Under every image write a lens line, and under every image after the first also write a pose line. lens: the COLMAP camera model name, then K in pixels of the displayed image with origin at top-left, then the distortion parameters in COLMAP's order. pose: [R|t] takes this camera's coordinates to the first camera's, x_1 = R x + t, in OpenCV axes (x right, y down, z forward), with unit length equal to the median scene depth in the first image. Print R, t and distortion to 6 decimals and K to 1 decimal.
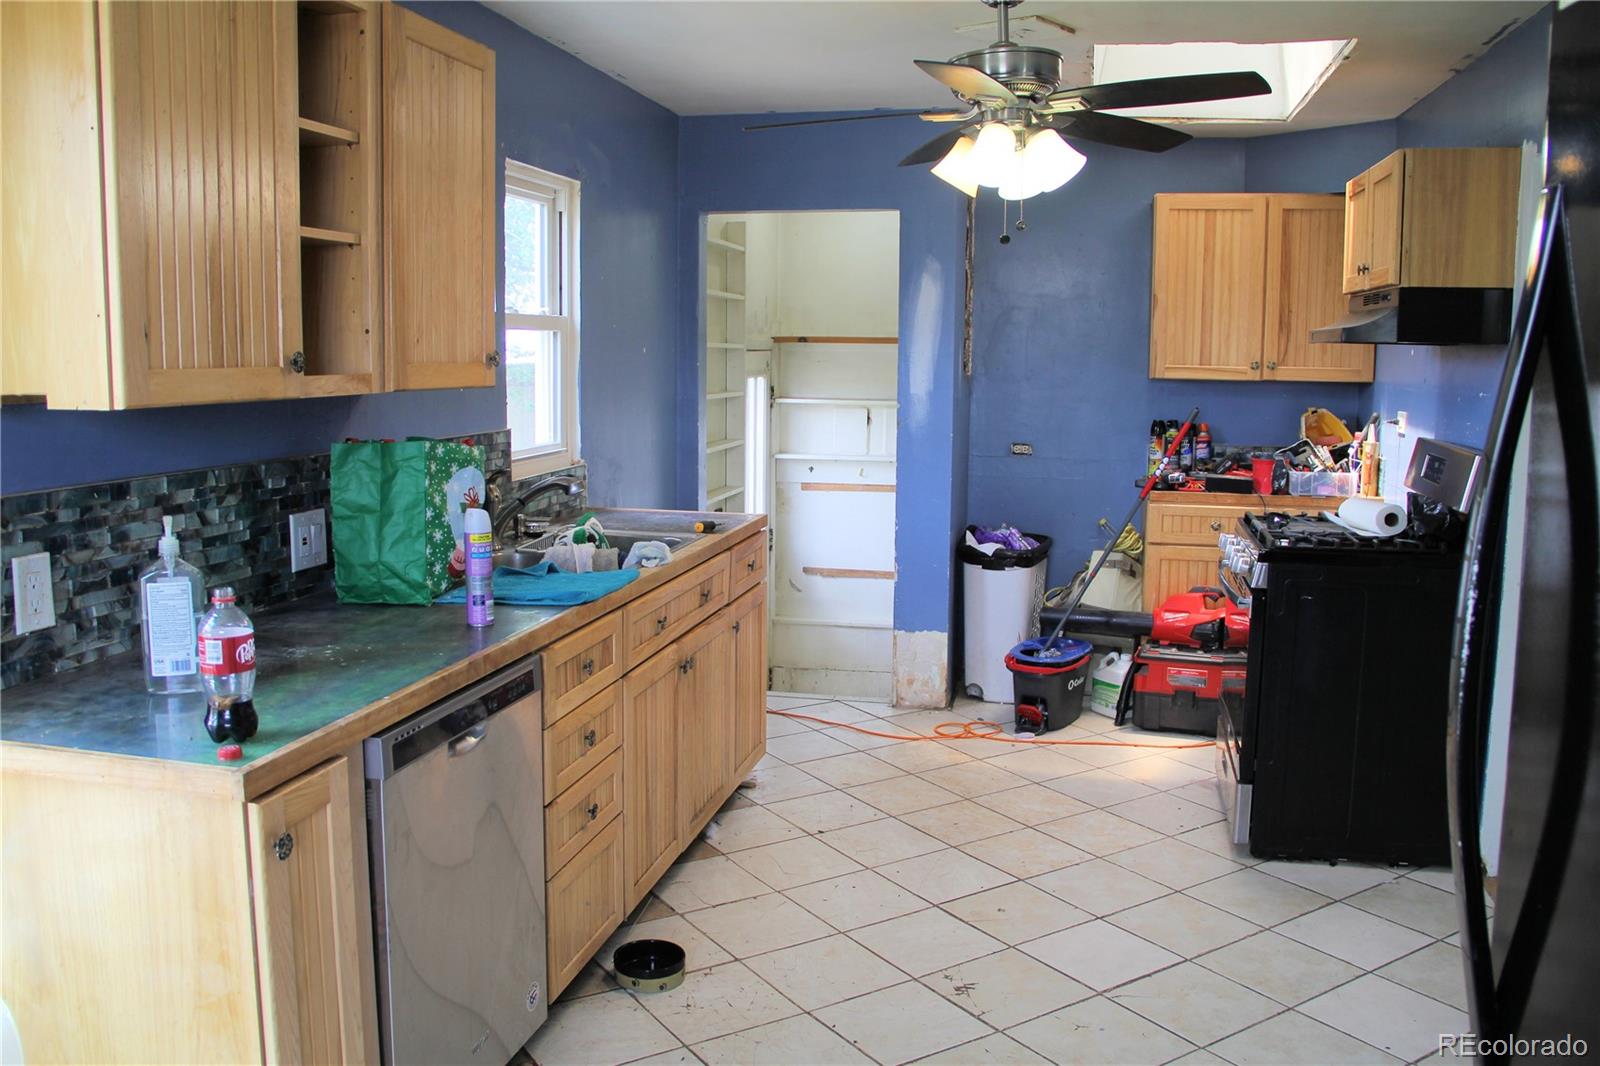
lens RADIAL K [[1329.5, 0, 813.2], [0, 1329.5, 535.5], [0, 0, 1]] dist [-0.181941, 0.150108]
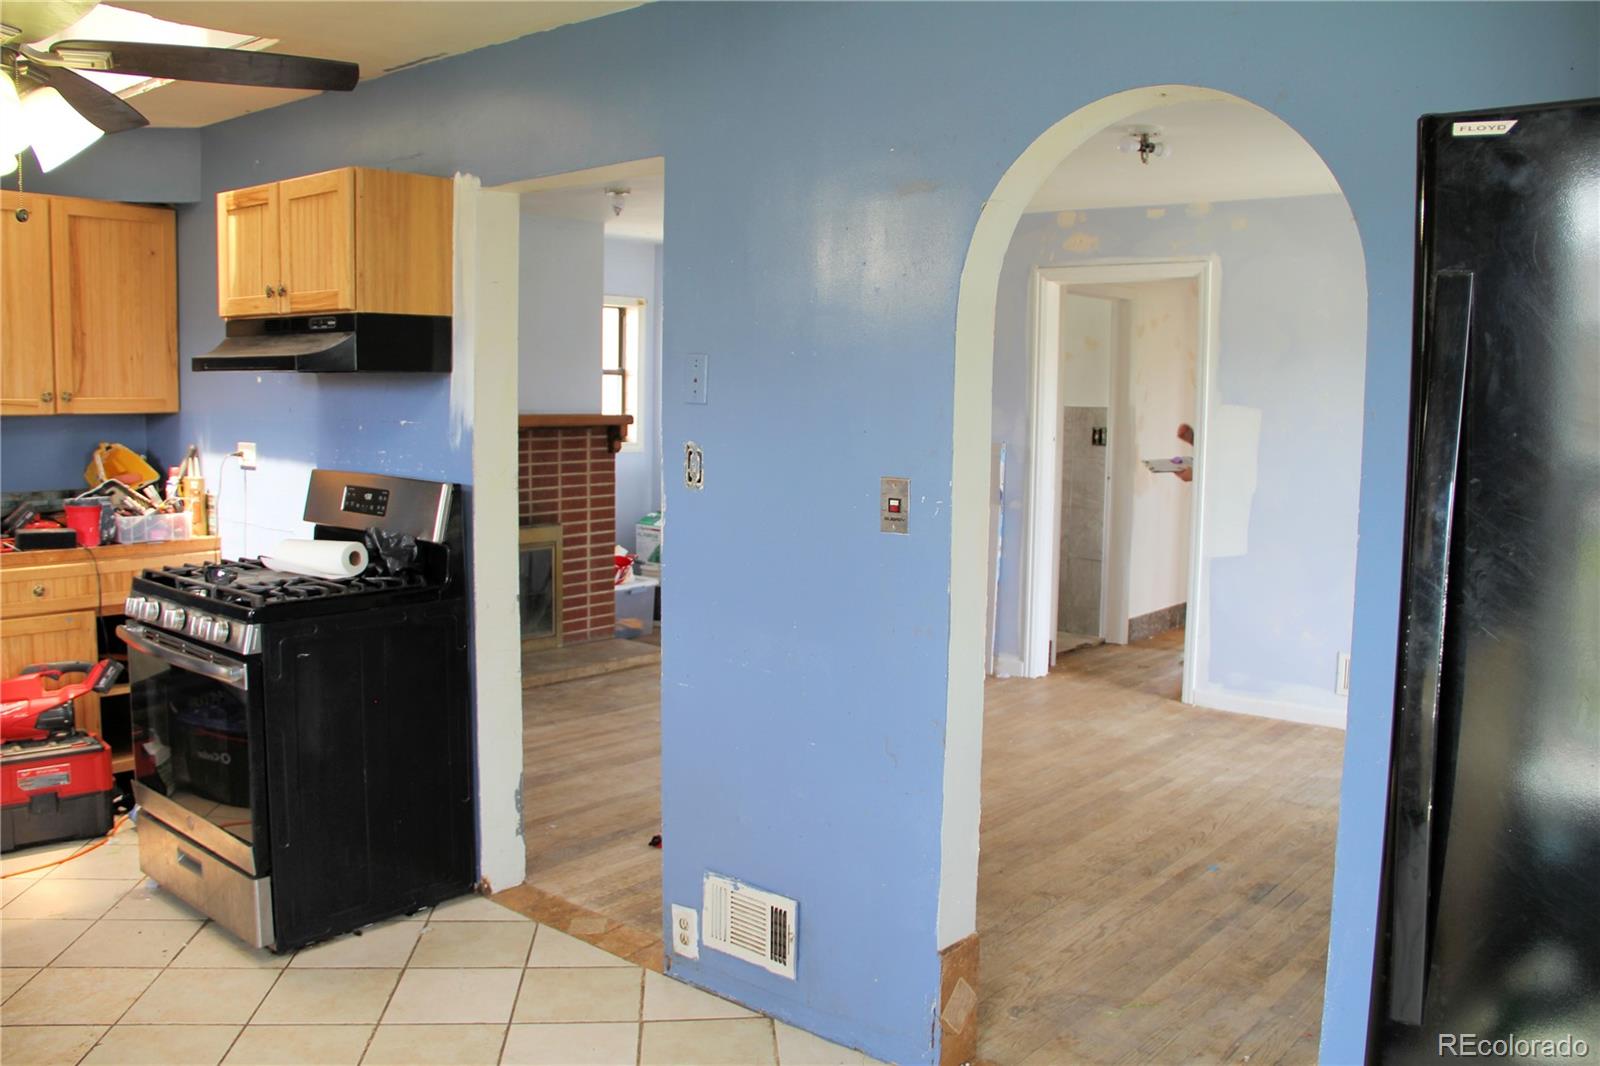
lens RADIAL K [[1329.5, 0, 813.2], [0, 1329.5, 535.5], [0, 0, 1]] dist [-0.181941, 0.150108]
pose [[0.470938, -0.095662, 0.876964, -0.169414], [0.109105, 0.992787, 0.049705, -0.029390], [-0.875393, 0.072273, 0.477978, 0.184833]]
